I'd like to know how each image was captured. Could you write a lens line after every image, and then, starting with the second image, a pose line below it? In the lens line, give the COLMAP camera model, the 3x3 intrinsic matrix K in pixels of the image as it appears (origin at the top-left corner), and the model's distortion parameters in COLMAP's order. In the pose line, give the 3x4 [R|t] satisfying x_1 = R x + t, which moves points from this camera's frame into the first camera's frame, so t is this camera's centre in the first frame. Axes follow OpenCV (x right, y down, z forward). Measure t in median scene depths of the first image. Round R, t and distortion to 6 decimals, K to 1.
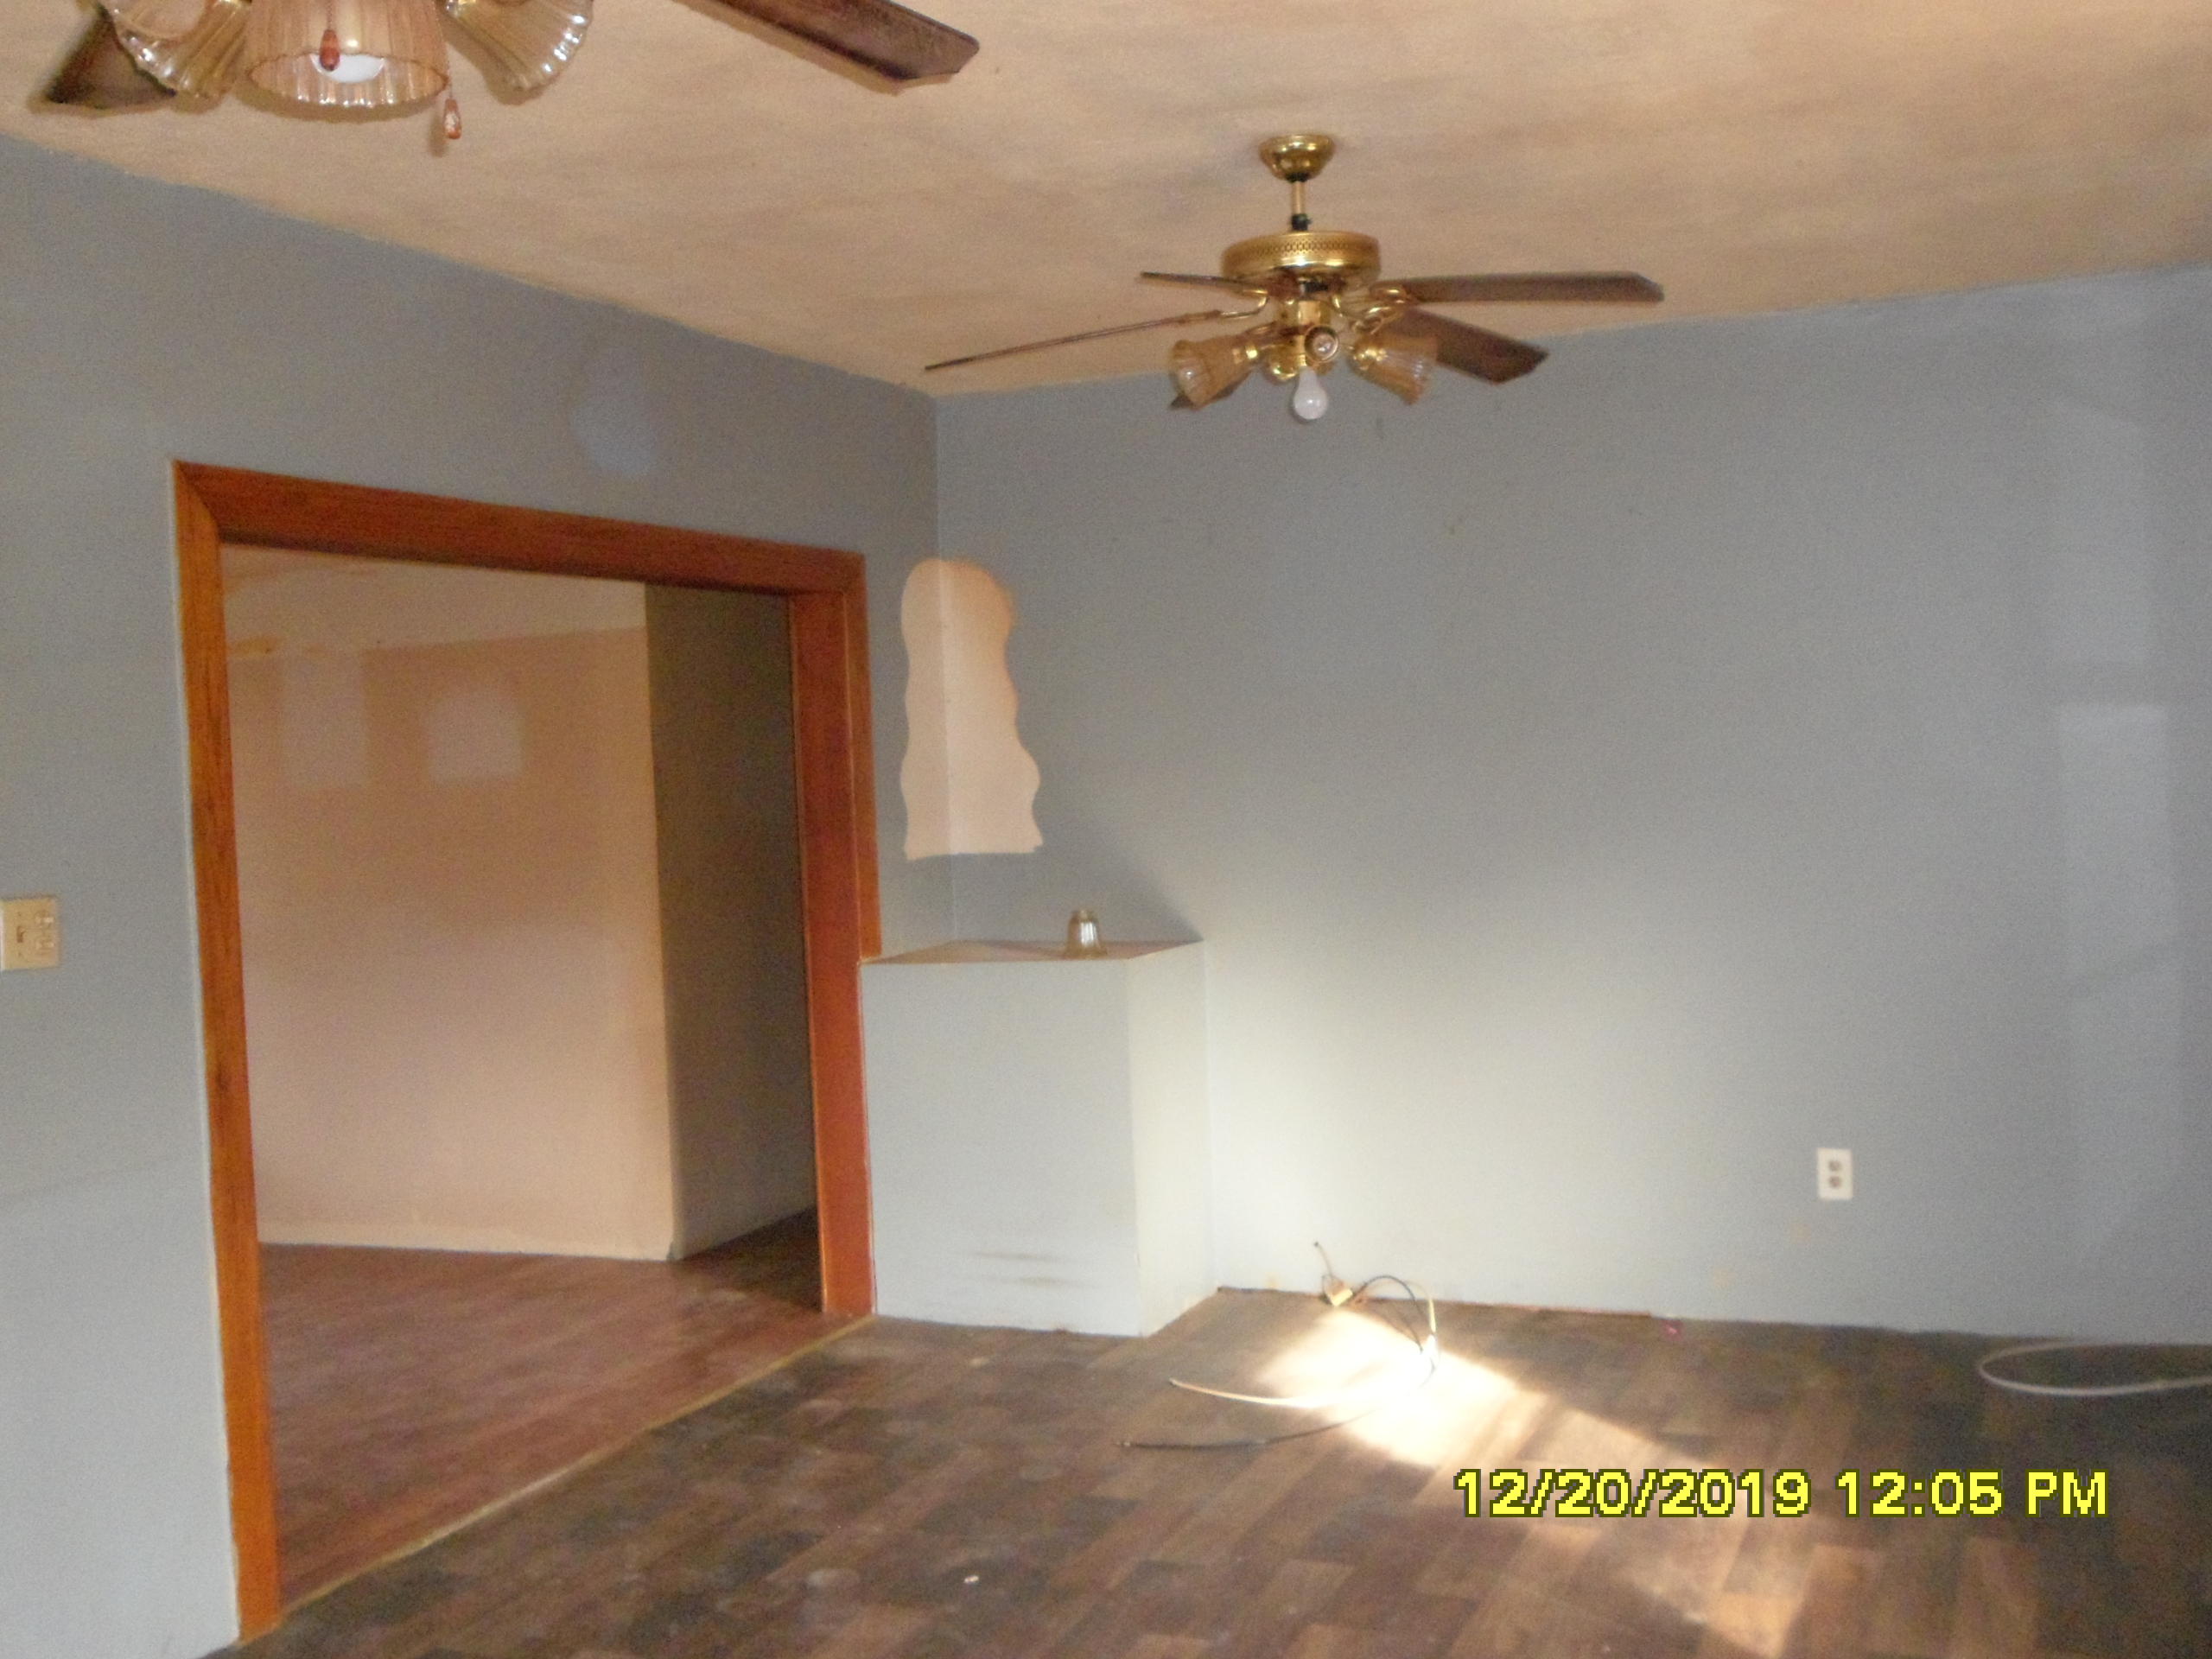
lens RADIAL K [[2407.9, 0, 1108.3], [0, 2407.9, 831.2], [0, 0, 1]] dist [0.044318, 0.000000]
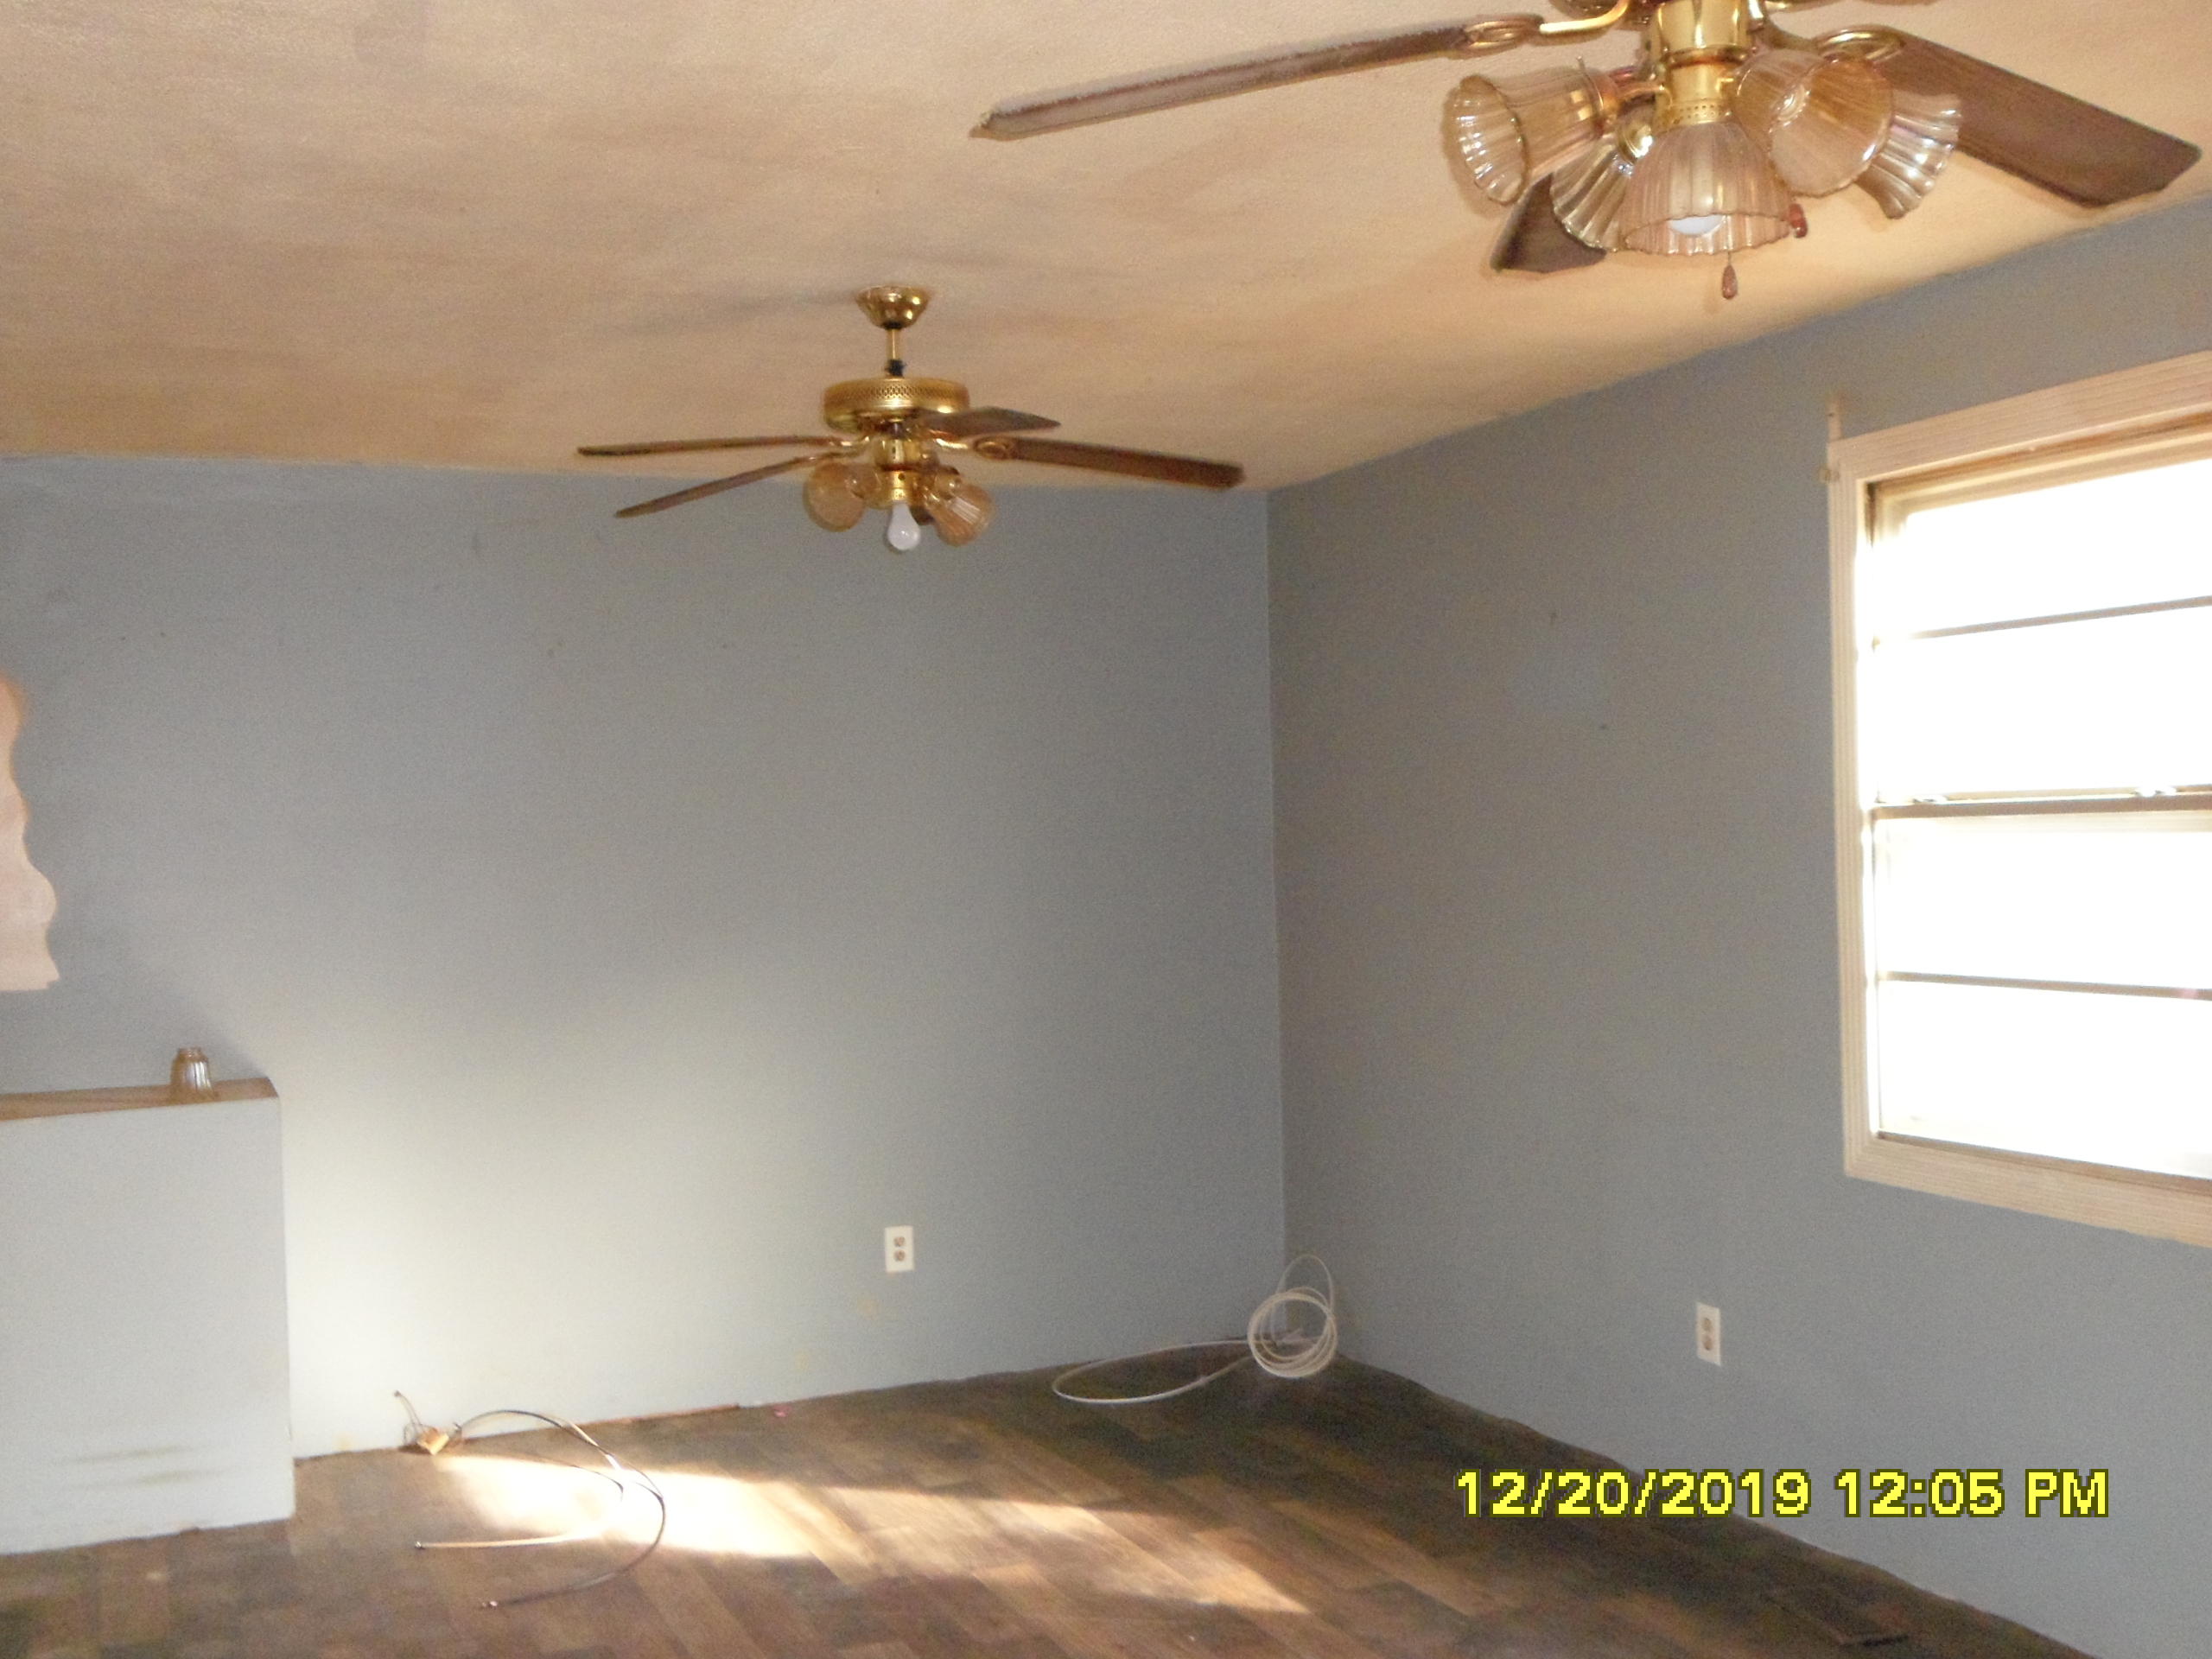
lens RADIAL K [[2407.9, 0, 1112.7], [0, 2407.9, 828.7], [0, 0, 1]] dist [0.044318, 0.000000]
pose [[0.701798, 0.019085, 0.712121, -0.463103], [0.026539, 0.998247, -0.052907, 0.009193], [-0.711882, 0.056029, 0.700061, 0.143376]]
